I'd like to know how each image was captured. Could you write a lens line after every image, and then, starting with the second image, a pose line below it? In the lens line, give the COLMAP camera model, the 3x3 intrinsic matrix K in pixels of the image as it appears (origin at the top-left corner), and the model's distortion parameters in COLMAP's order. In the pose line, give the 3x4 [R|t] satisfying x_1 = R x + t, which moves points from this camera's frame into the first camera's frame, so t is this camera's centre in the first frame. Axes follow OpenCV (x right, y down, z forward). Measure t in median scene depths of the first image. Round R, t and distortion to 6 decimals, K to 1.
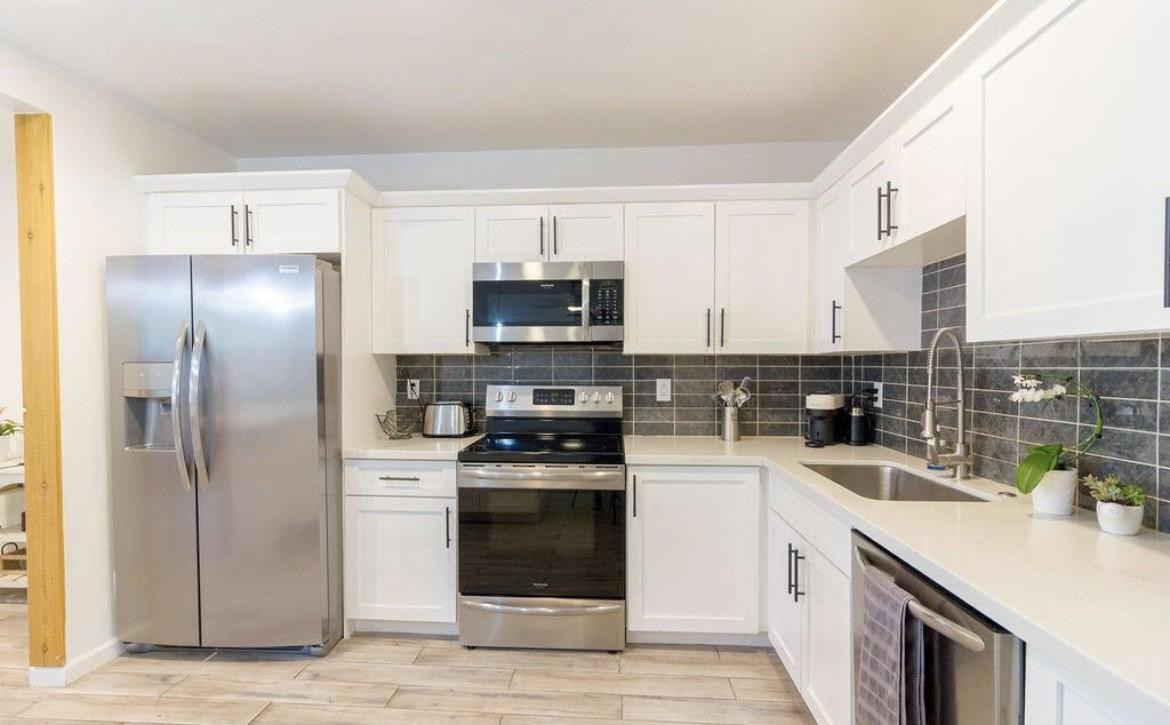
lens RADIAL K [[542.0, 0, 584.6], [0, 542.0, 371.4], [0, 0, 1]] dist [-0.001080, -0.000398]
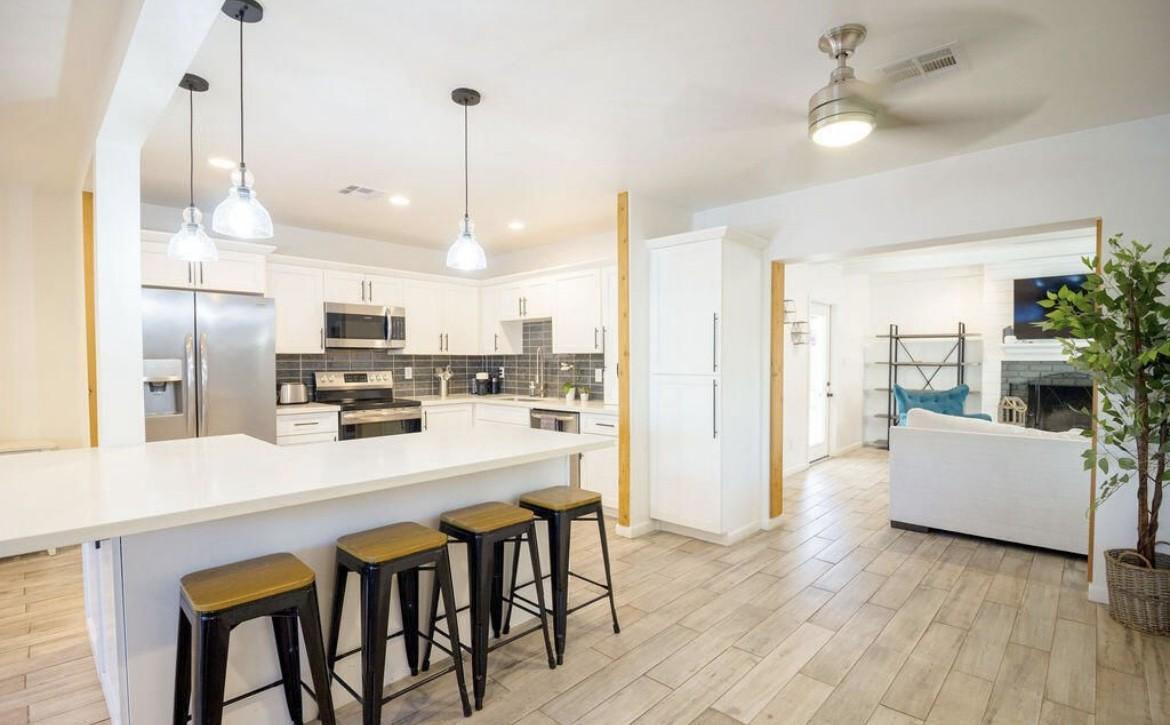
lens RADIAL K [[542.0, 0, 581.5], [0, 542.0, 368.9], [0, 0, 1]] dist [-0.001080, -0.000398]
pose [[0.638089, -0.014112, 0.769834, -1.055274], [0.009625, 0.999900, 0.010352, 0.006572], [-0.769903, 0.000804, 0.638161, -0.776897]]
